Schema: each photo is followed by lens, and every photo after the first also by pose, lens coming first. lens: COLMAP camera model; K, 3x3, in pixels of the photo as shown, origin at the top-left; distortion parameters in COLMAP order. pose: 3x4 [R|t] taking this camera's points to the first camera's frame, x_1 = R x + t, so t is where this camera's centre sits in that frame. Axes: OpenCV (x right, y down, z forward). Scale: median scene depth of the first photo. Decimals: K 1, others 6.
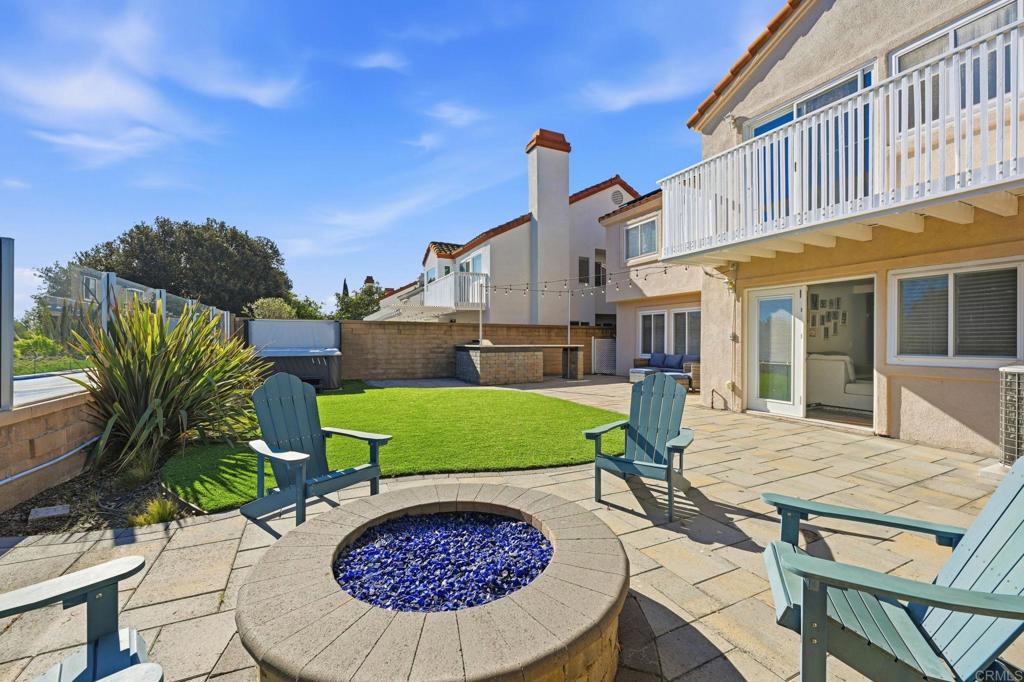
lens RADIAL K [[406.9, 0, 508.6], [0, 406.9, 338.7], [0, 0, 1]] dist [0.000436, 0.000450]
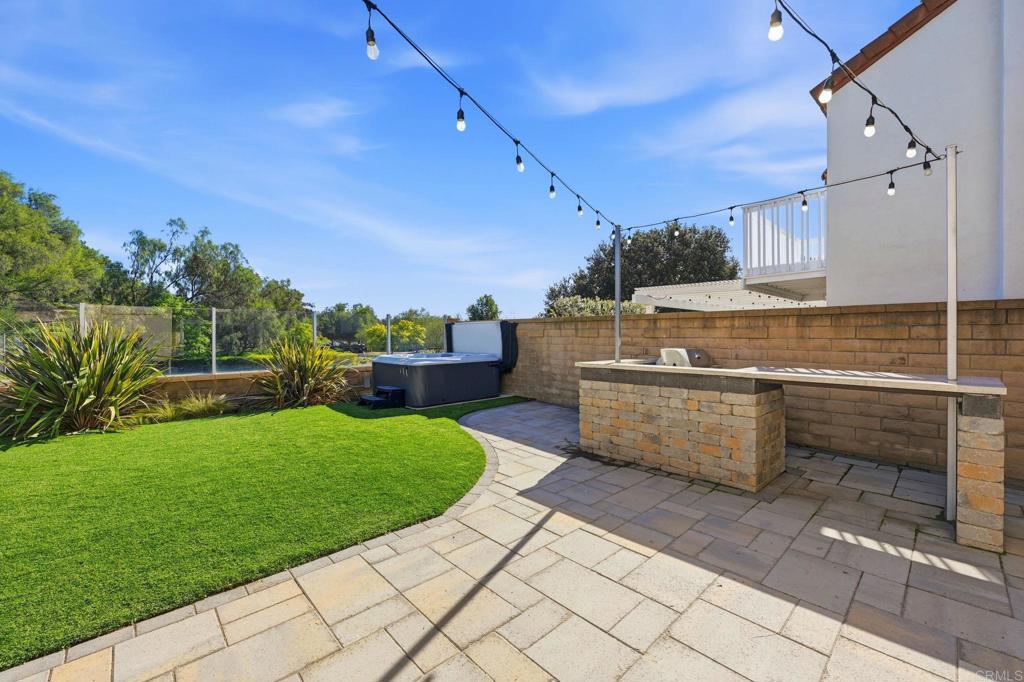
lens RADIAL K [[406.9, 0, 516.6], [0, 406.9, 341.0], [0, 0, 1]] dist [0.000436, 0.000450]
pose [[0.280322, 0.009974, -0.959854, 0.325993], [0.006671, 0.999902, 0.012338, -0.013613], [0.959883, -0.009862, 0.280228, 0.747156]]
